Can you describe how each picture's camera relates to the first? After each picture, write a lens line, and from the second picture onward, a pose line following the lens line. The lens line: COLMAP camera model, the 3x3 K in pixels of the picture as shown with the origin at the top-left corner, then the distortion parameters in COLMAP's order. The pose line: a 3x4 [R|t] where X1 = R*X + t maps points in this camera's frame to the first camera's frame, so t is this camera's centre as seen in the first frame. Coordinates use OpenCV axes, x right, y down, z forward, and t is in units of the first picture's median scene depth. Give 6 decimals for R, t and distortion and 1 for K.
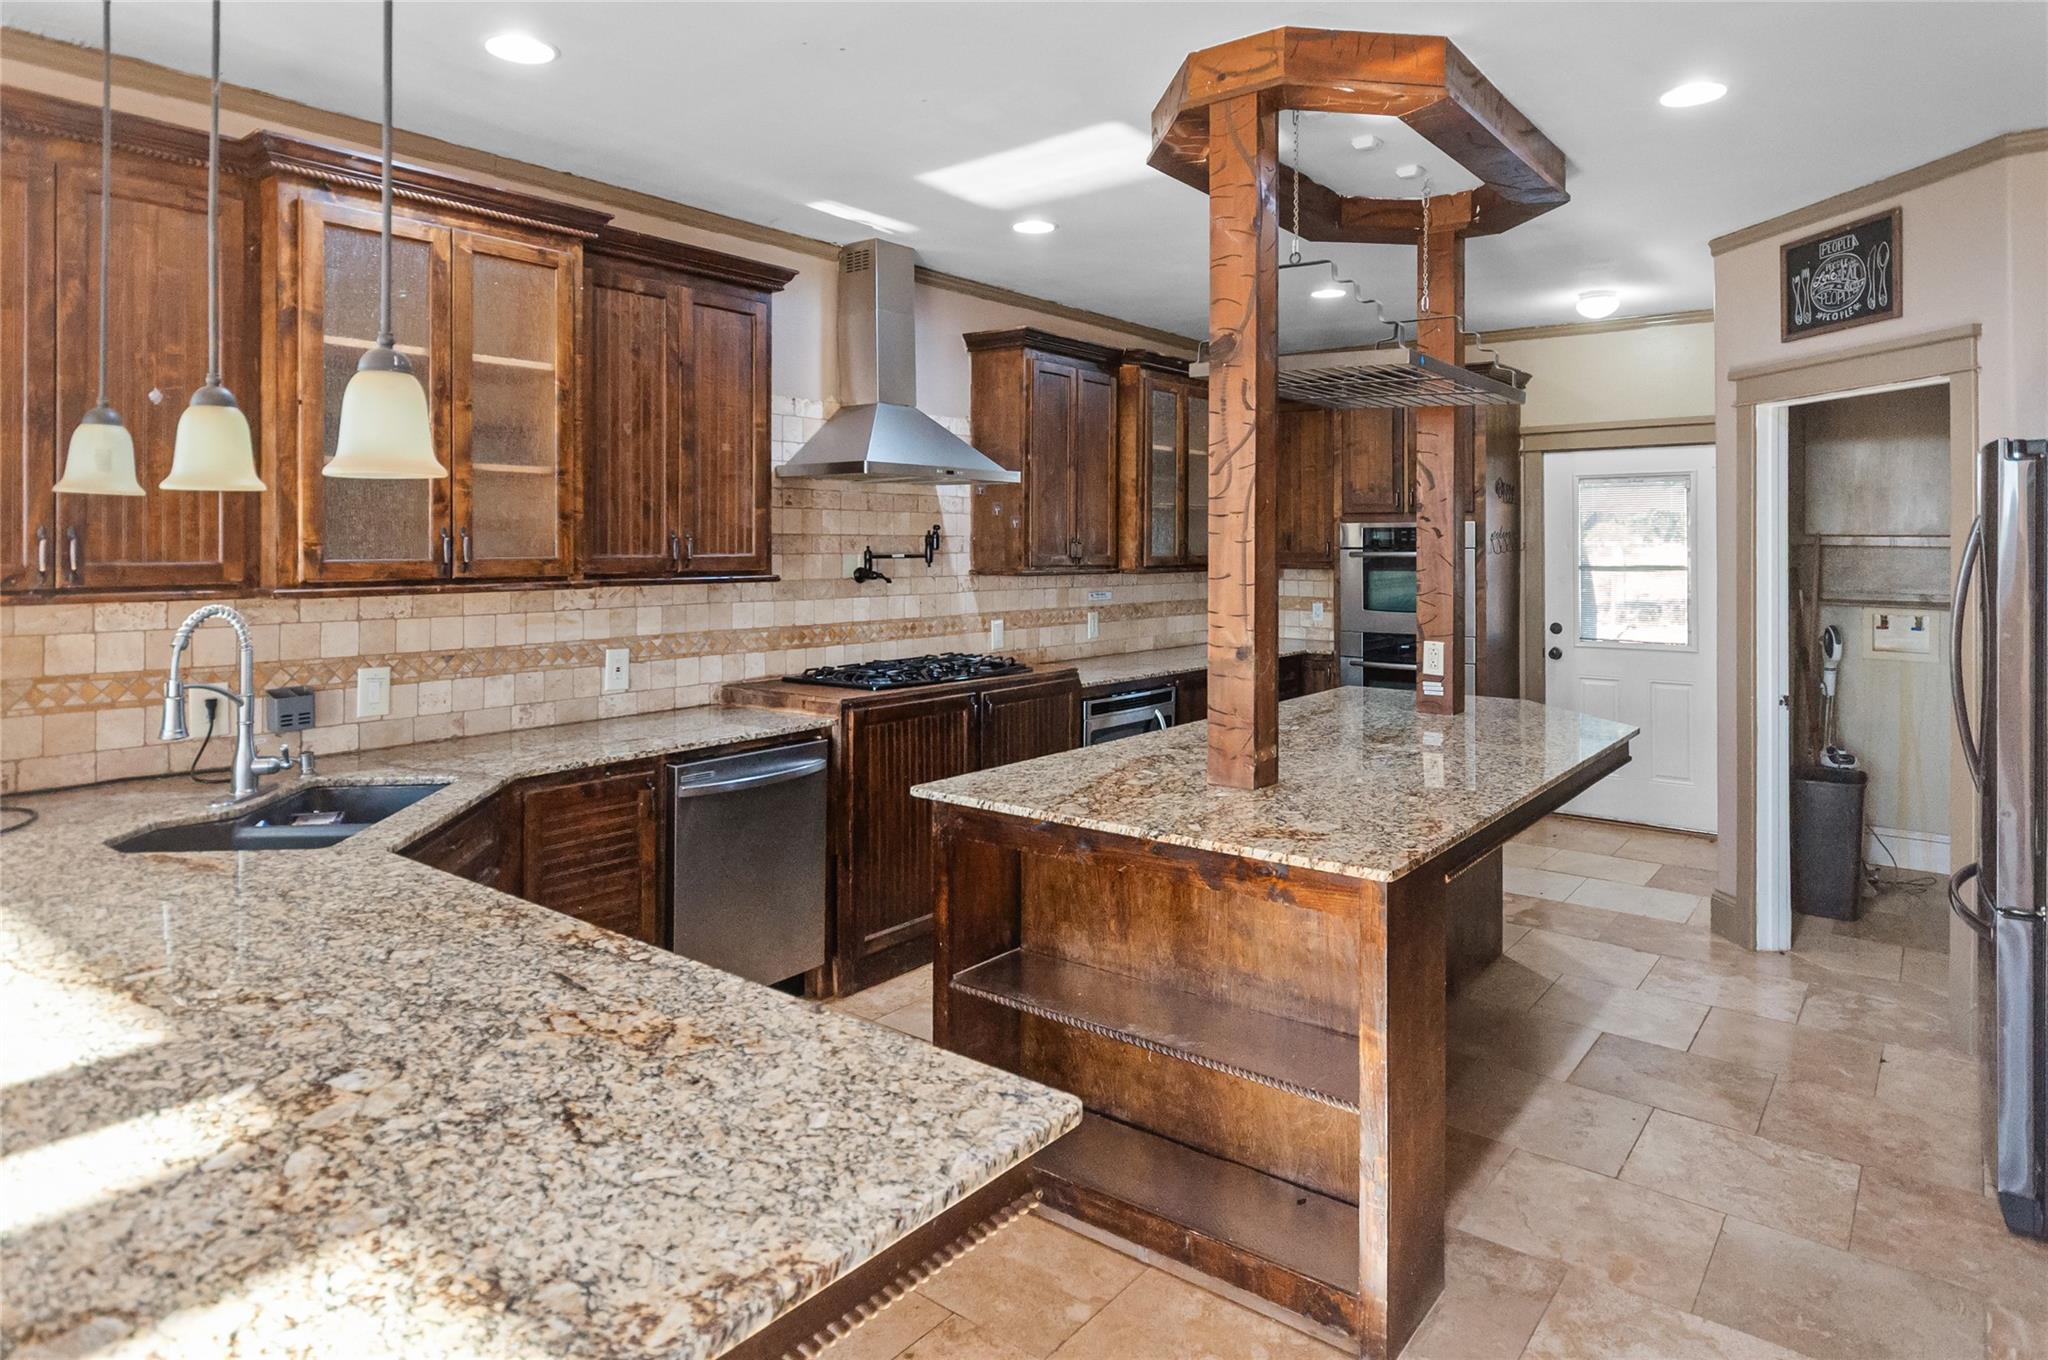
lens RADIAL K [[1173.7, 0, 1024.0], [0, 1173.7, 680.0], [0, 0, 1]] dist [-0.000412, -0.000016]
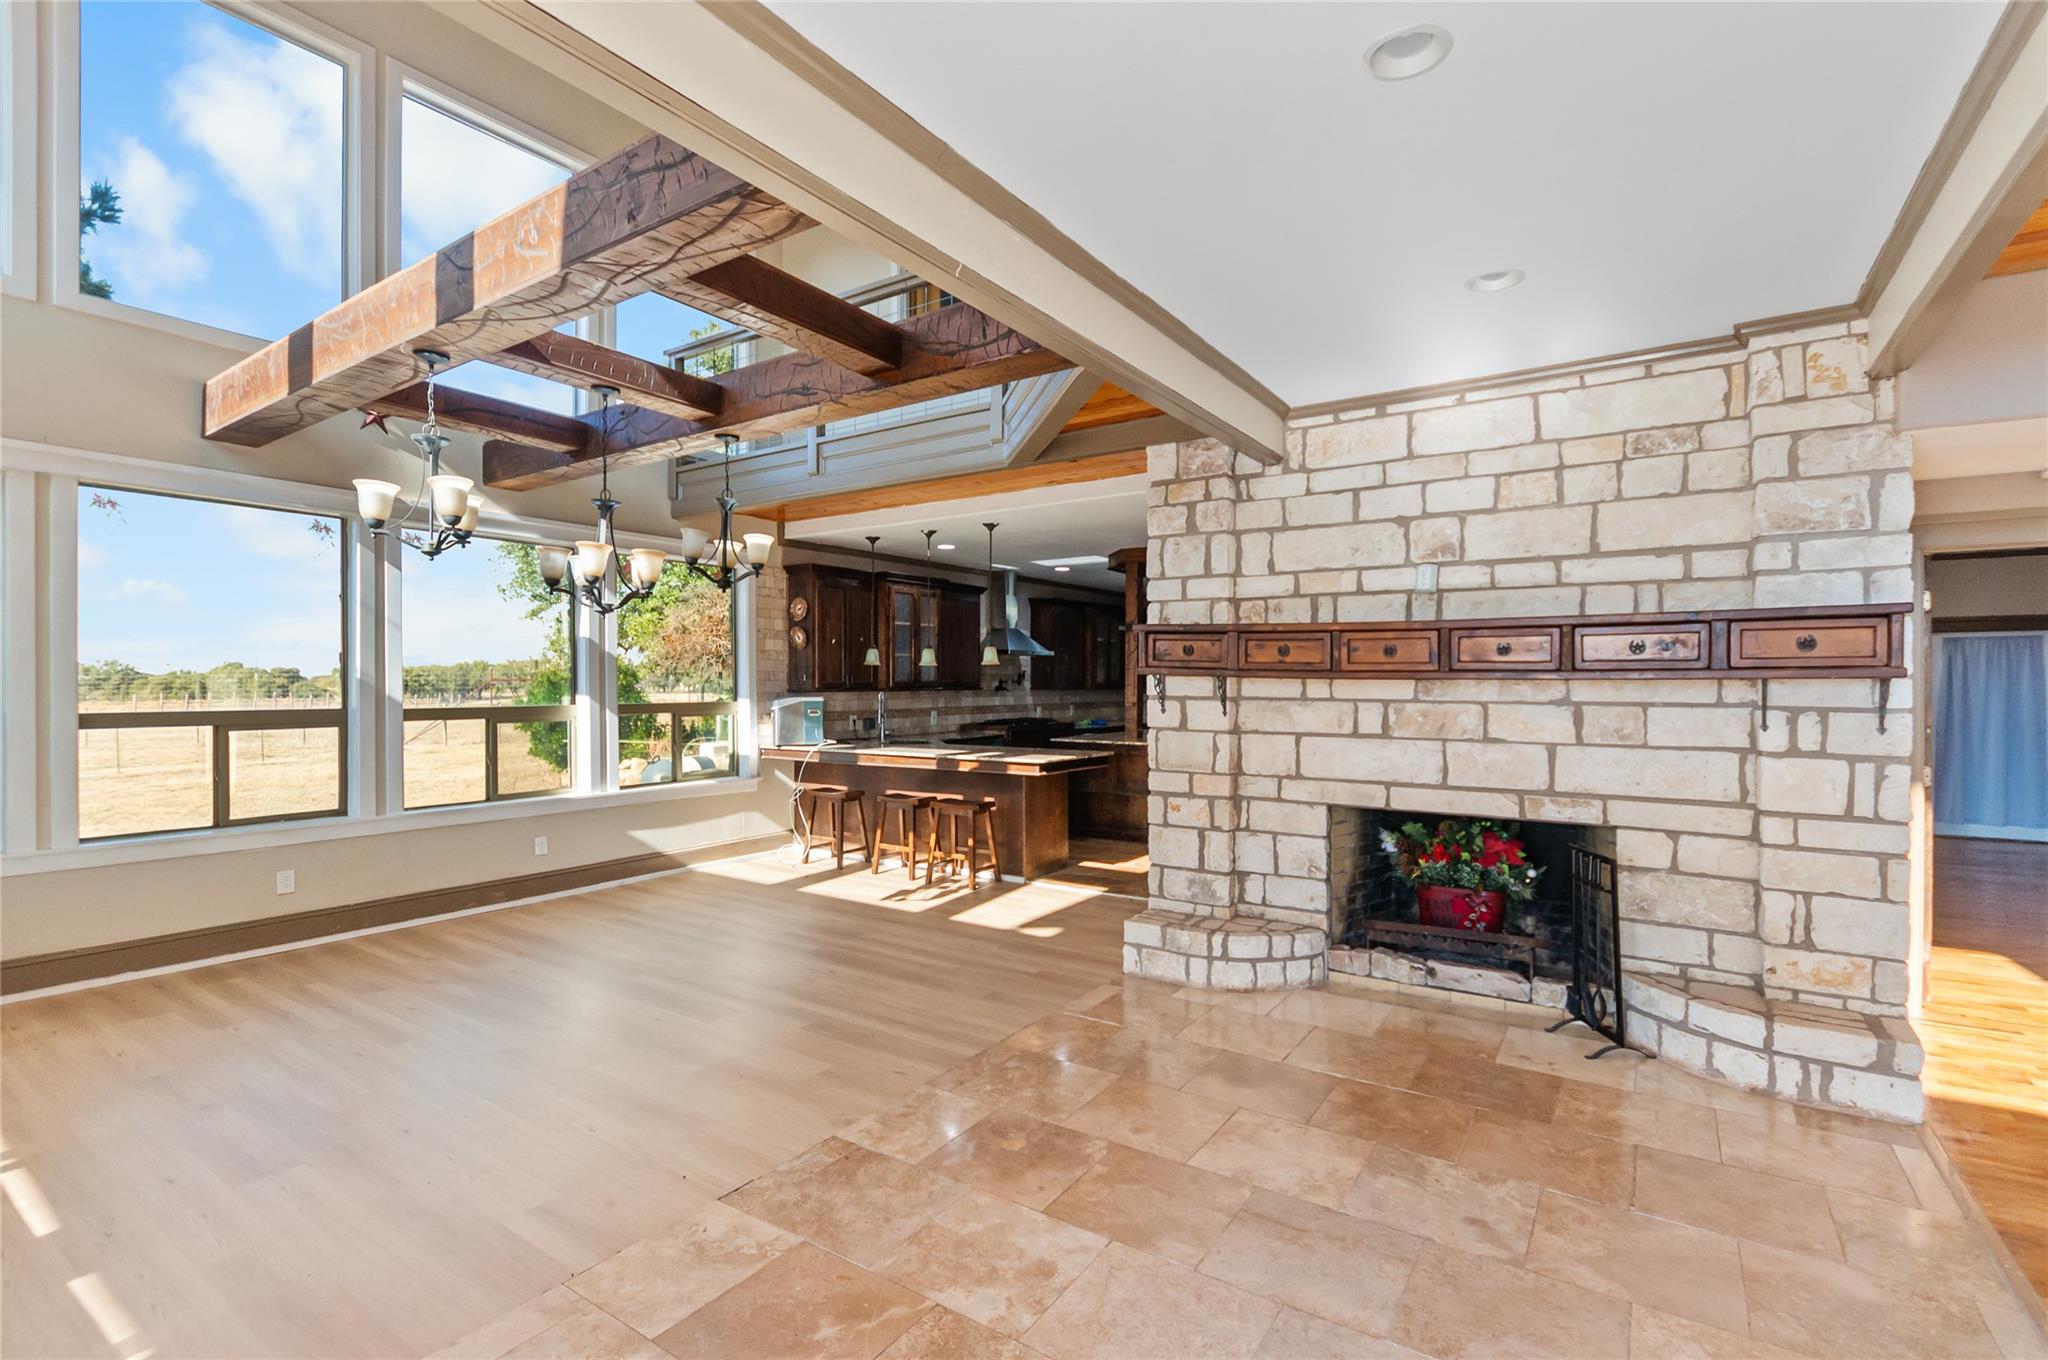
lens RADIAL K [[926.2, 0, 1024.0], [0, 926.2, 680.0], [0, 0, 1]] dist [-0.002590, -0.000071]
pose [[0.997306, 0.004746, 0.073195, -0.212241], [0.003204, 0.994133, -0.108114, 0.114040], [-0.073279, 0.108057, 0.991440, -1.053557]]
